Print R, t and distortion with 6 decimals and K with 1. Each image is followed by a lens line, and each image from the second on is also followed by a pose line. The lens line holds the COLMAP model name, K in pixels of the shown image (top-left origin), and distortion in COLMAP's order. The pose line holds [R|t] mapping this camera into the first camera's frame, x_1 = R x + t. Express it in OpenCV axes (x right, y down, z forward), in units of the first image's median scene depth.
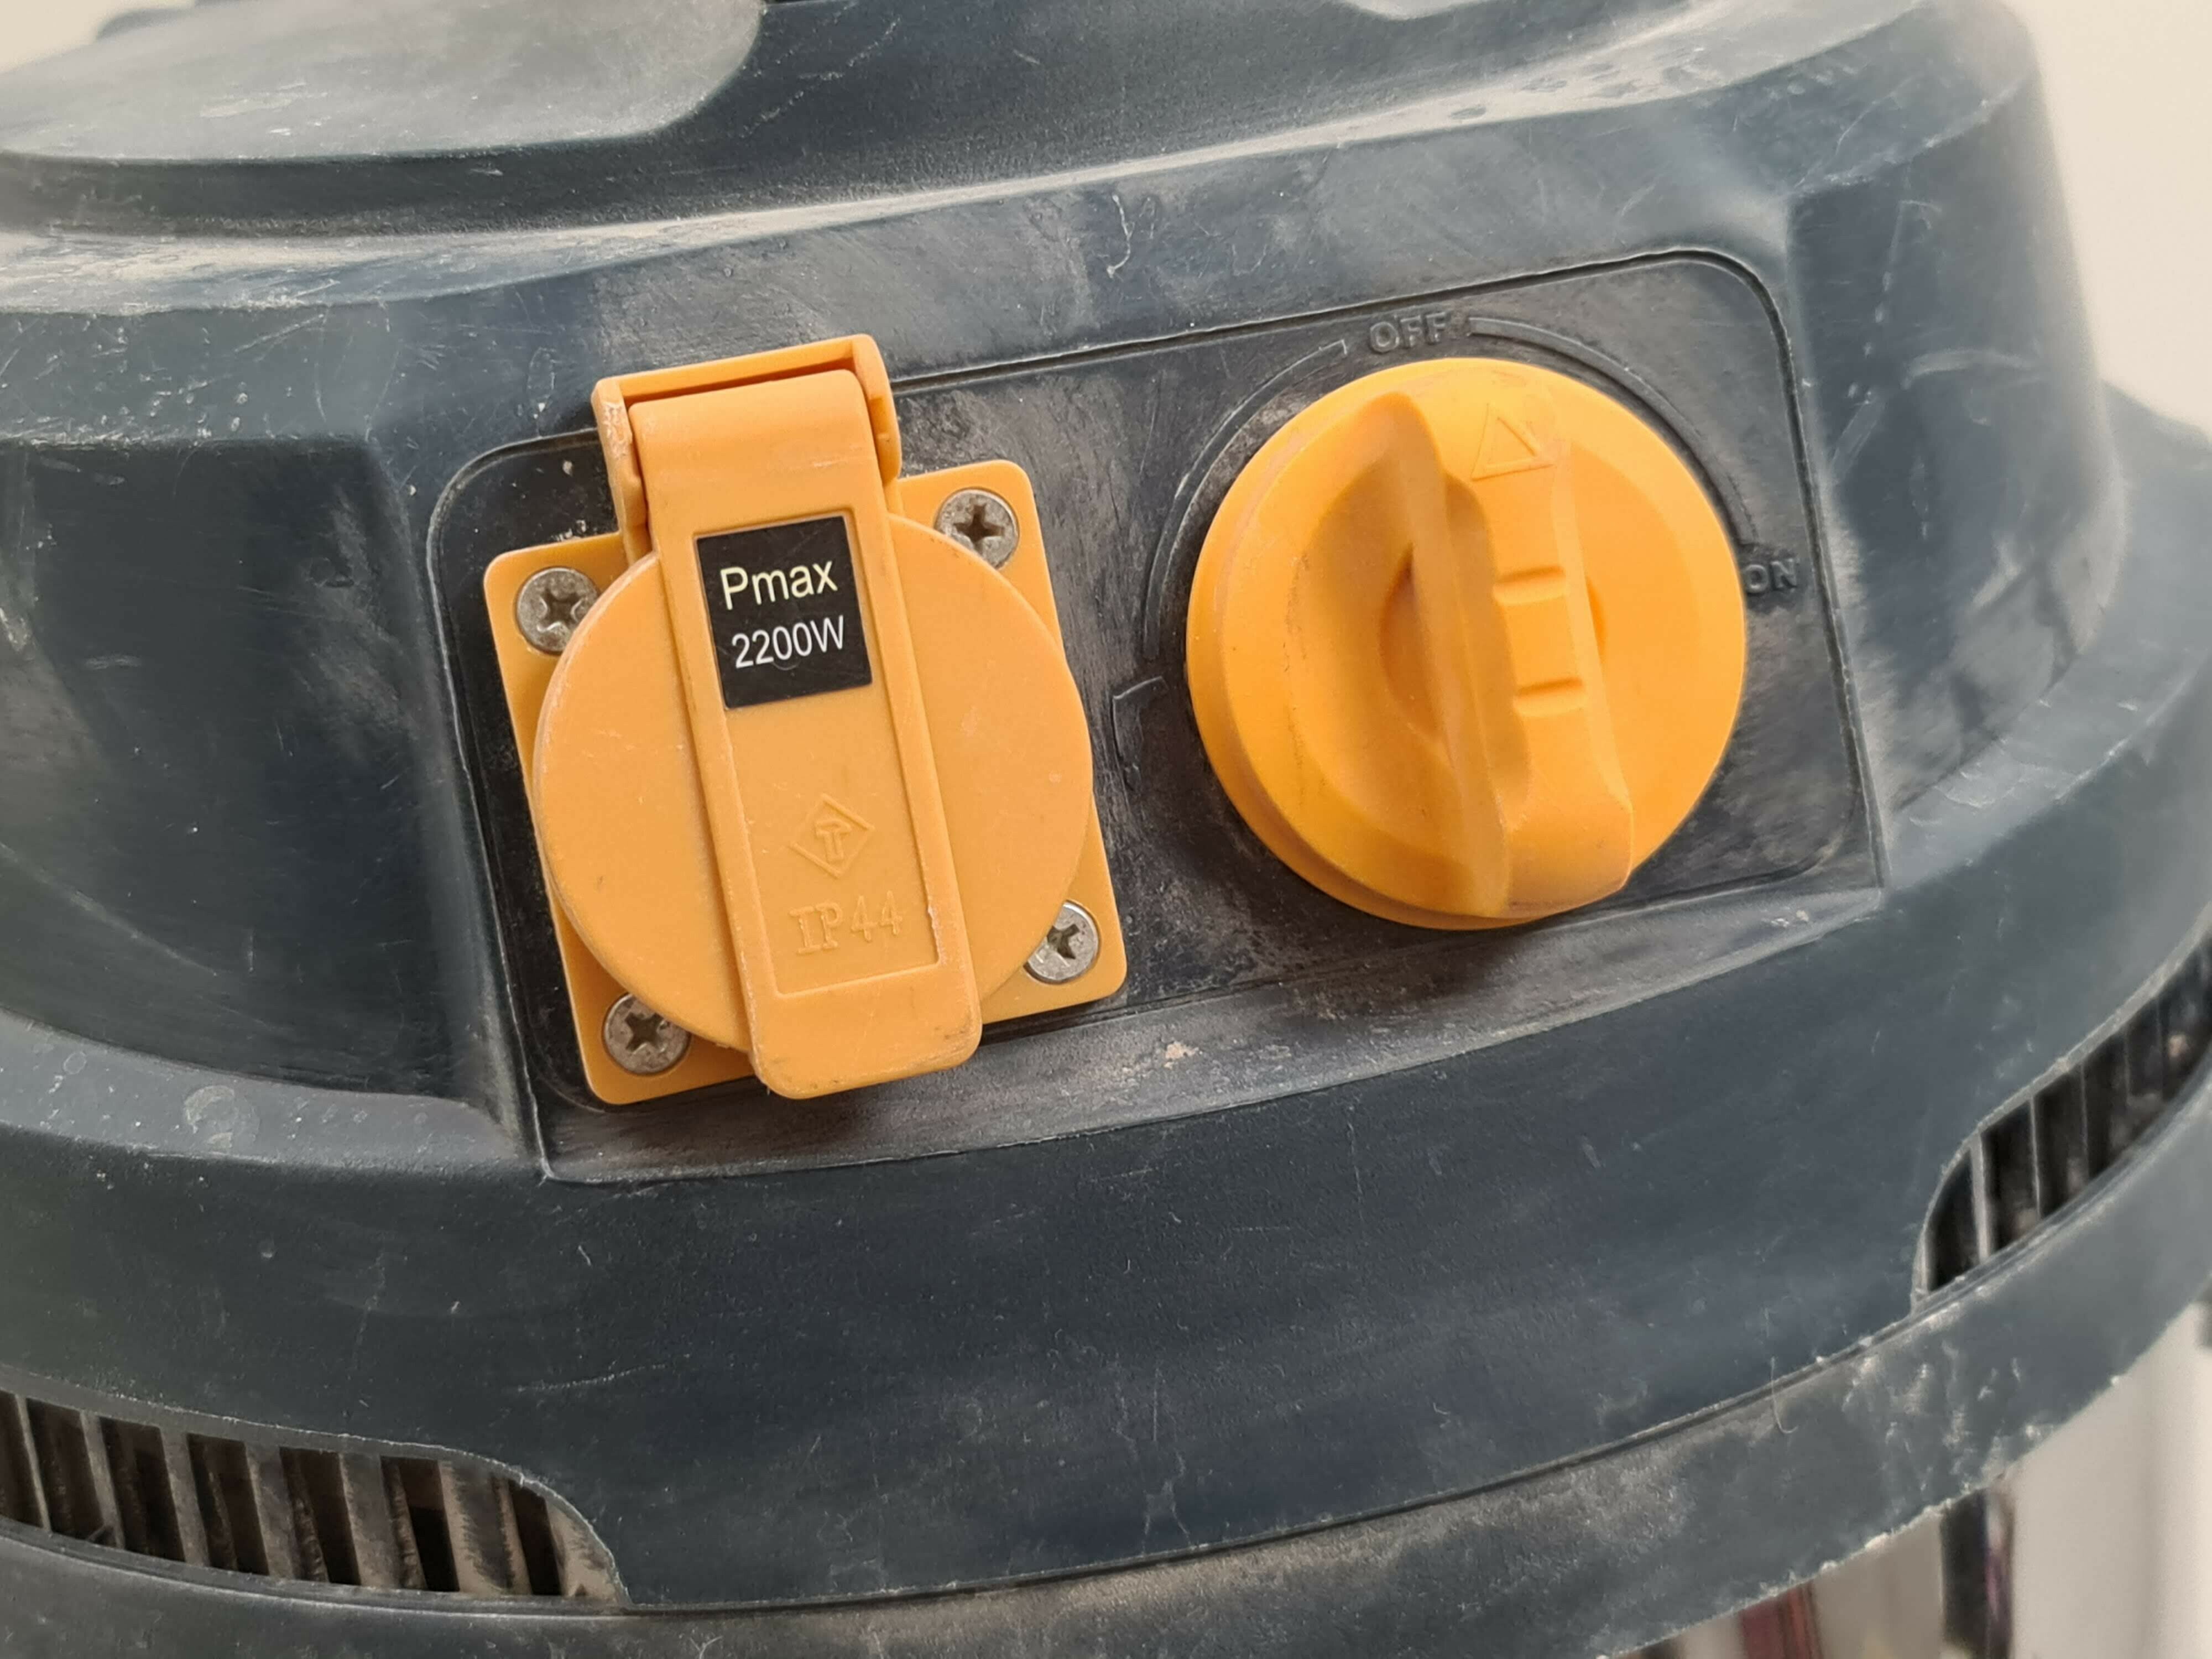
lens RADIAL K [[3440.3, 0, 1106.9], [0, 3440.3, 819.2], [0, 0, 1]] dist [0.065792, 0.000000]
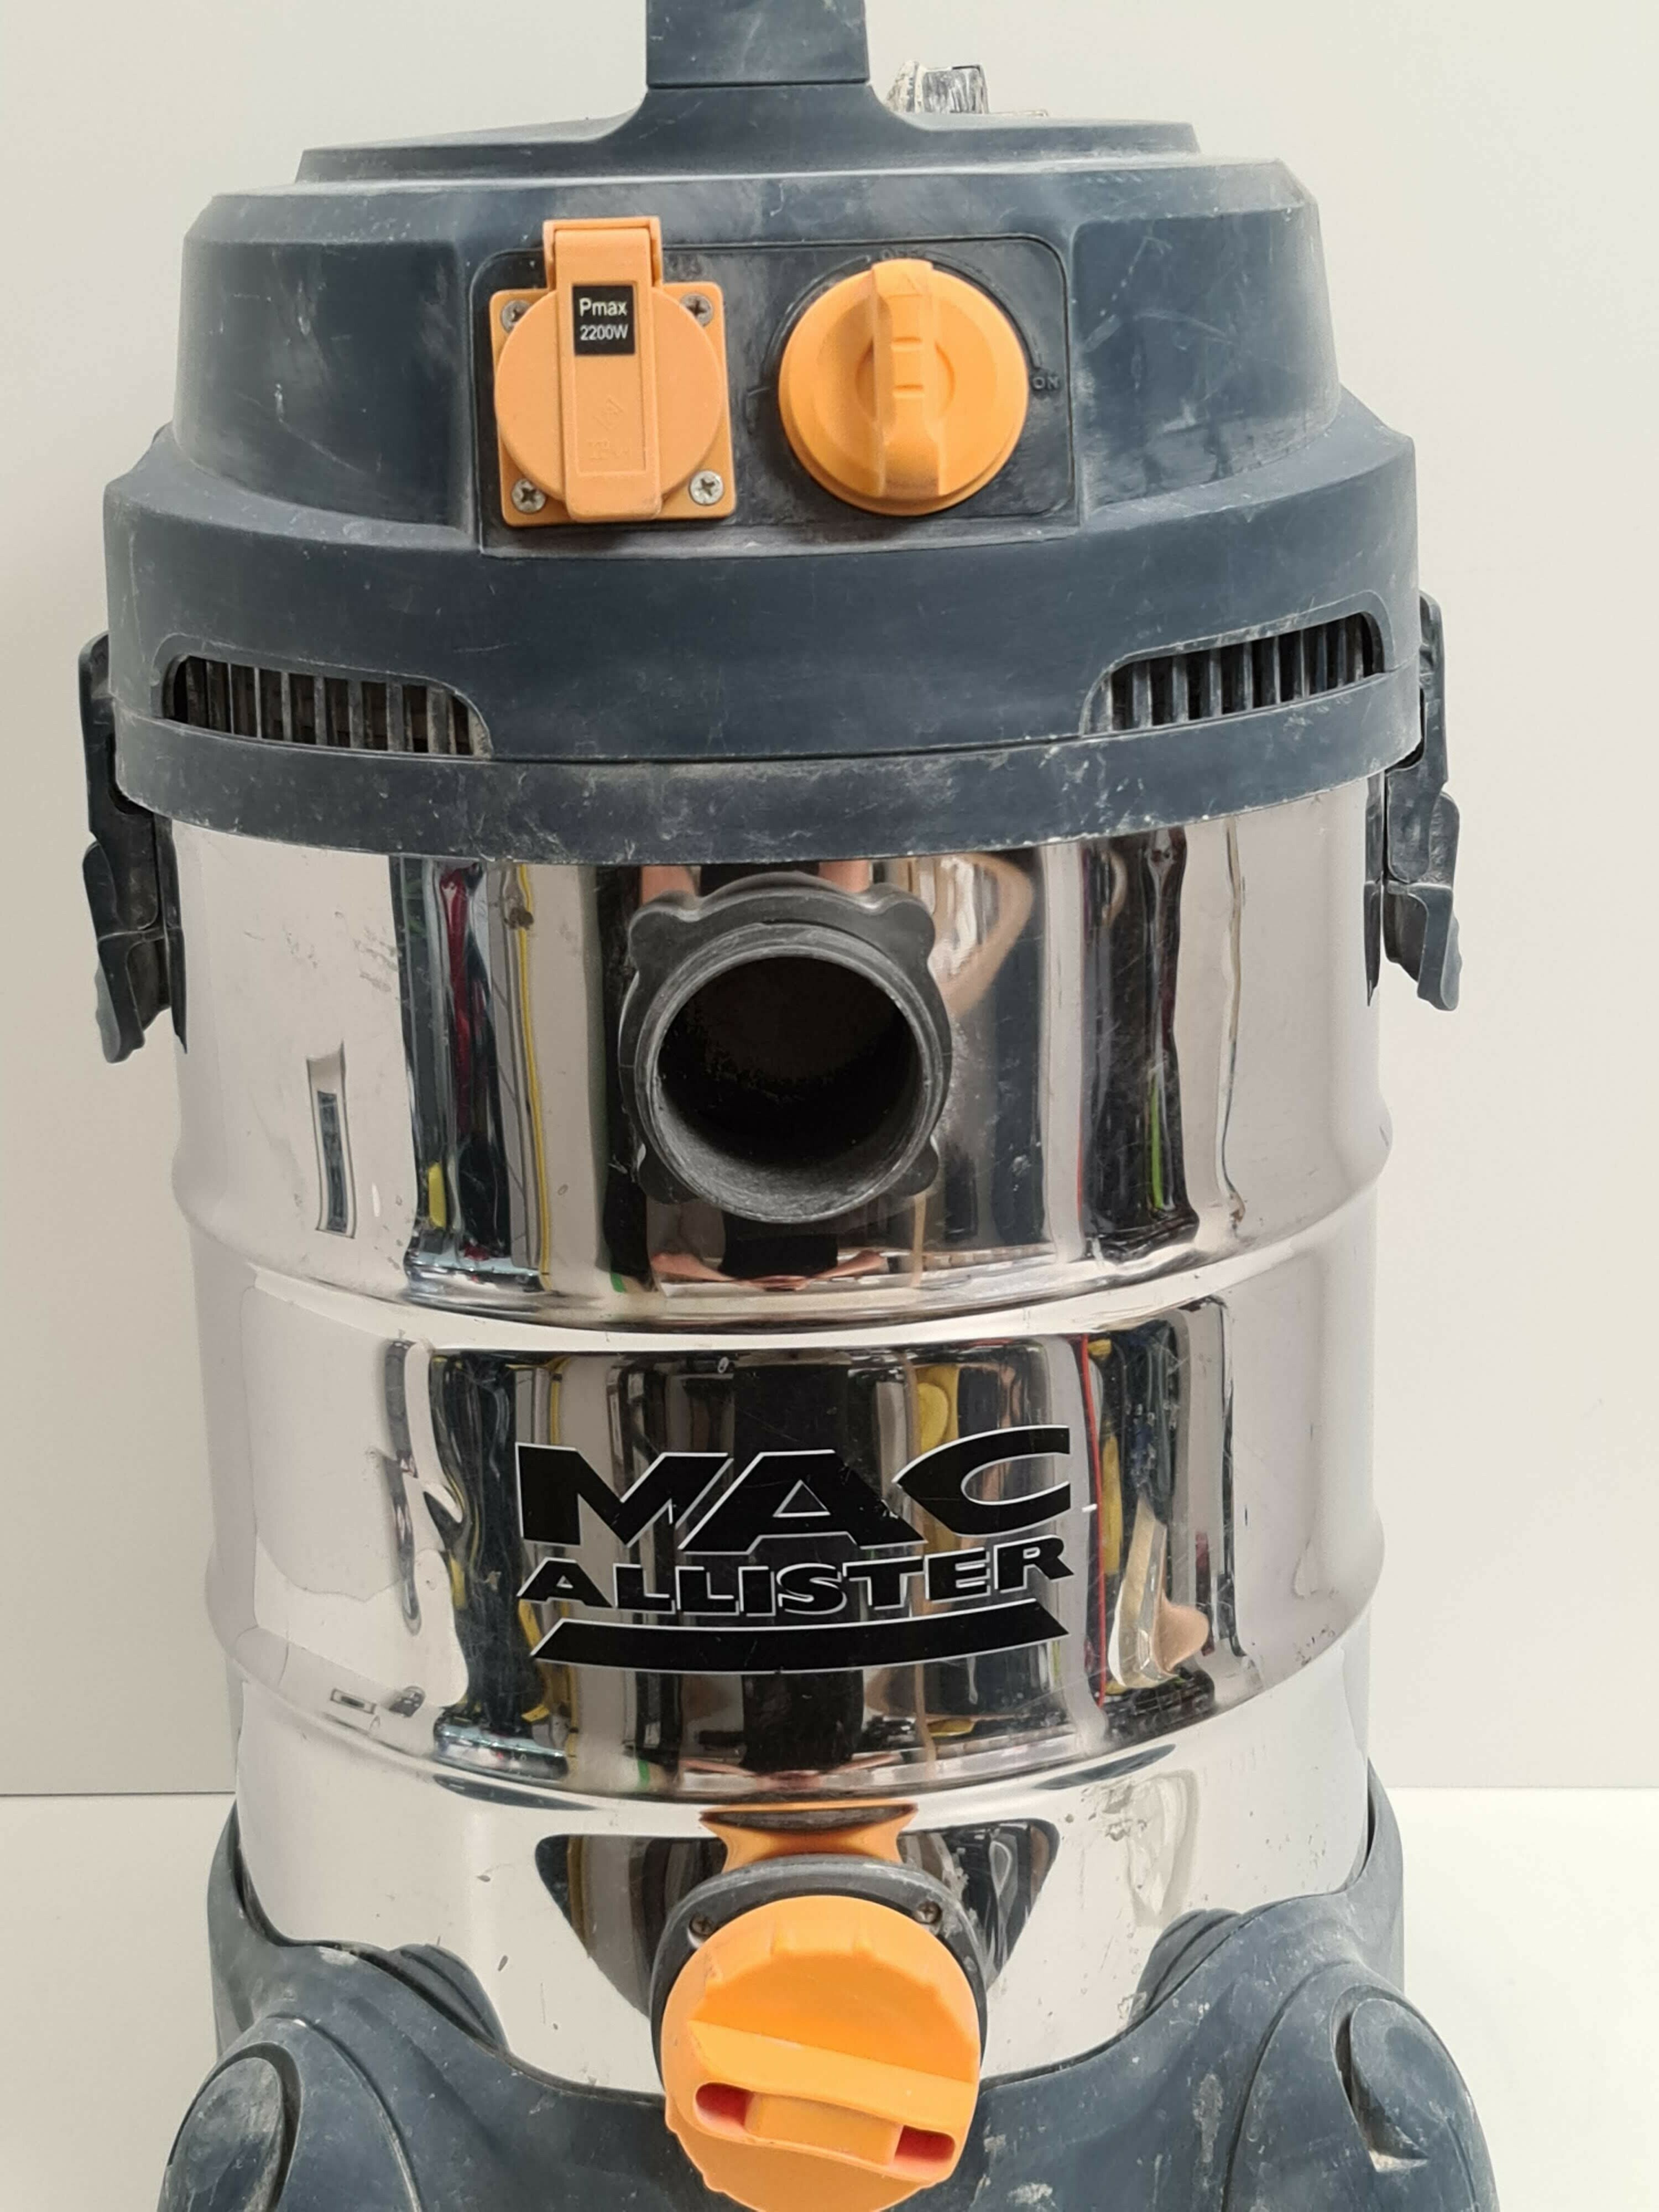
lens RADIAL K [[3440.3, 0, 827.1], [0, 3440.3, 1112.2], [0, 0, 1]] dist [0.065792, 0.000000]
pose [[0.979291, 0.136428, -0.149585, 0.469307], [-0.143962, 0.988746, -0.040698, 0.532041], [0.142349, 0.061390, 0.987911, -1.272358]]
